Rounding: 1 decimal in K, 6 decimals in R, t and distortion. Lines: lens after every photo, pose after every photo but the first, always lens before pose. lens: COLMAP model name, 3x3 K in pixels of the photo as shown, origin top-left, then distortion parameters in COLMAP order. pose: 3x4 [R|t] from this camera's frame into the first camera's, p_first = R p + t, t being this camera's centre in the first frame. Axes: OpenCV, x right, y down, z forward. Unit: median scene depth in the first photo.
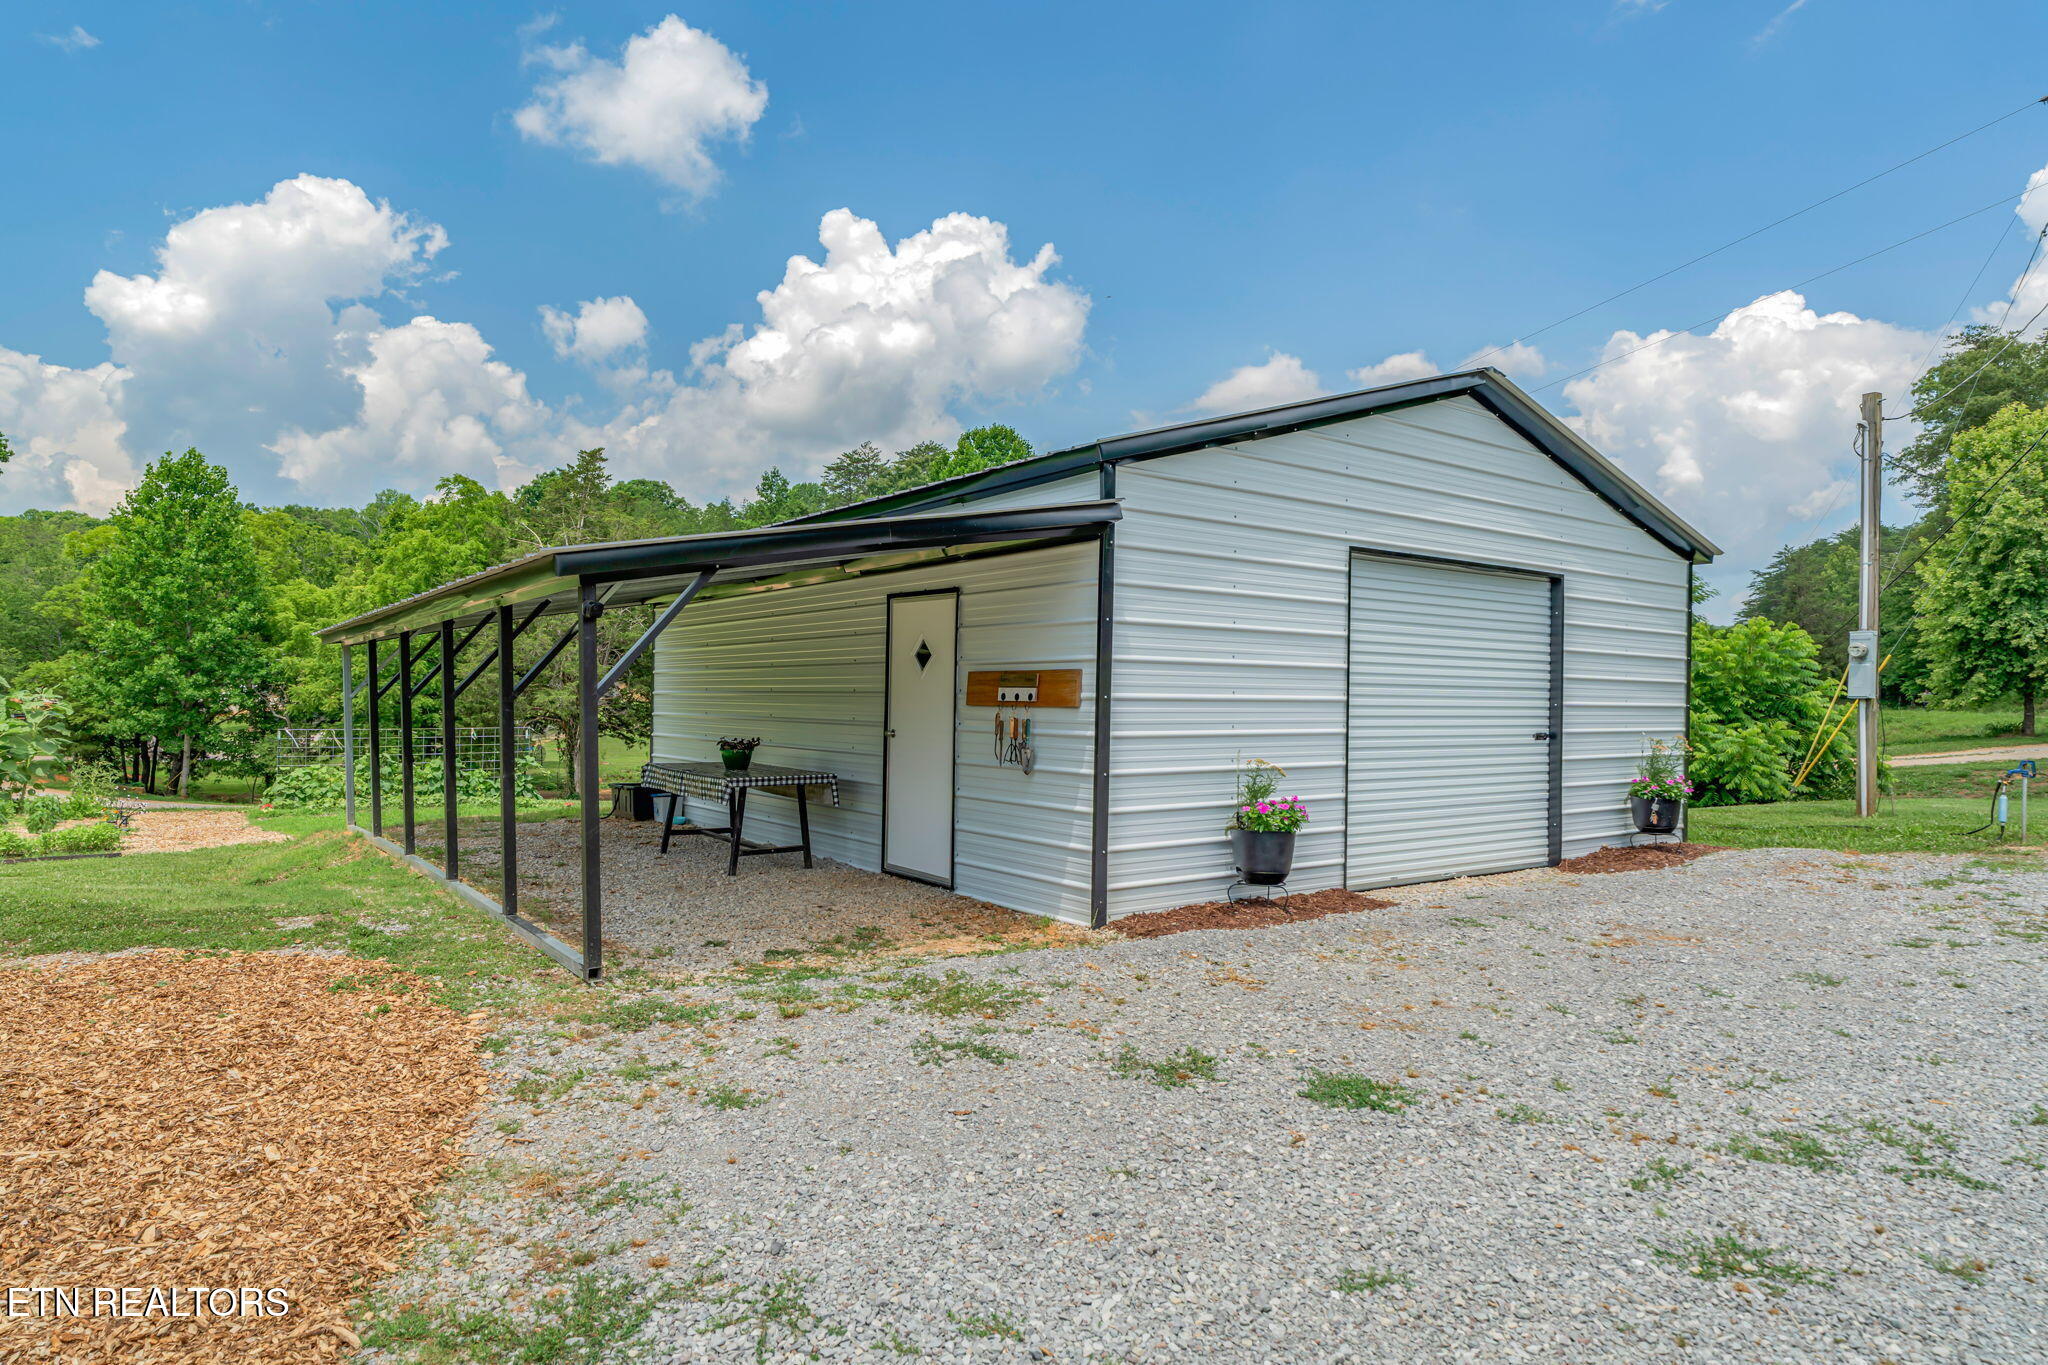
lens RADIAL K [[1166.7, 0, 1024.0], [0, 1166.7, 682.5], [0, 0, 1]] dist [-0.003009, -0.000489]
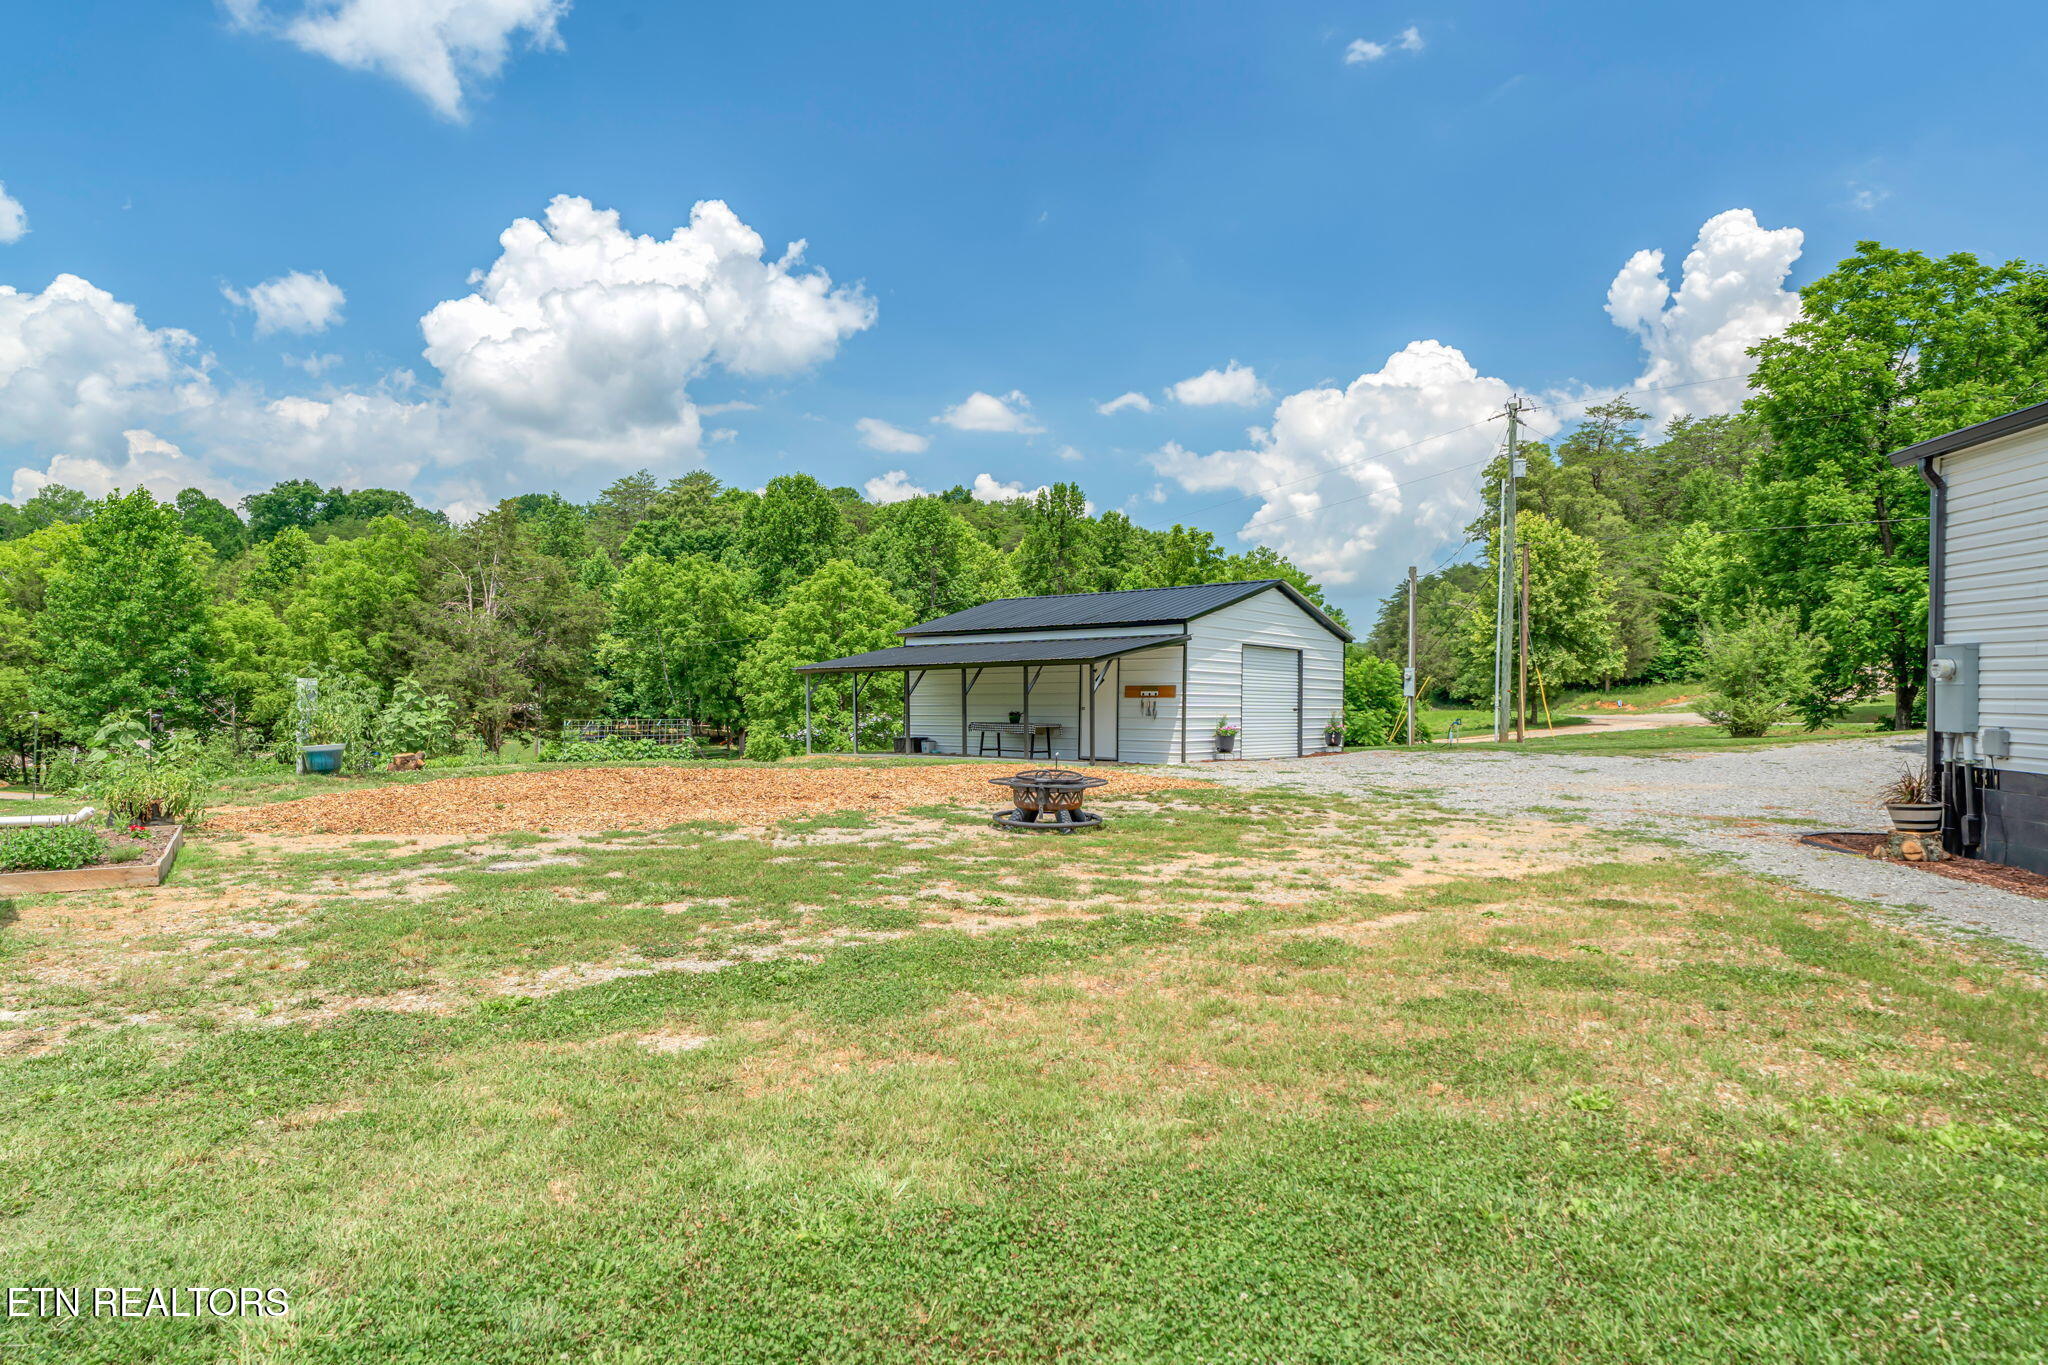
lens RADIAL K [[1166.7, 0, 1024.0], [0, 1166.7, 682.5], [0, 0, 1]] dist [-0.003009, -0.000489]
pose [[0.966235, -0.001121, 0.257660, -0.449597], [0.003546, 0.999954, -0.008948, 0.002998], [-0.257638, 0.009559, 0.966194, -0.756974]]
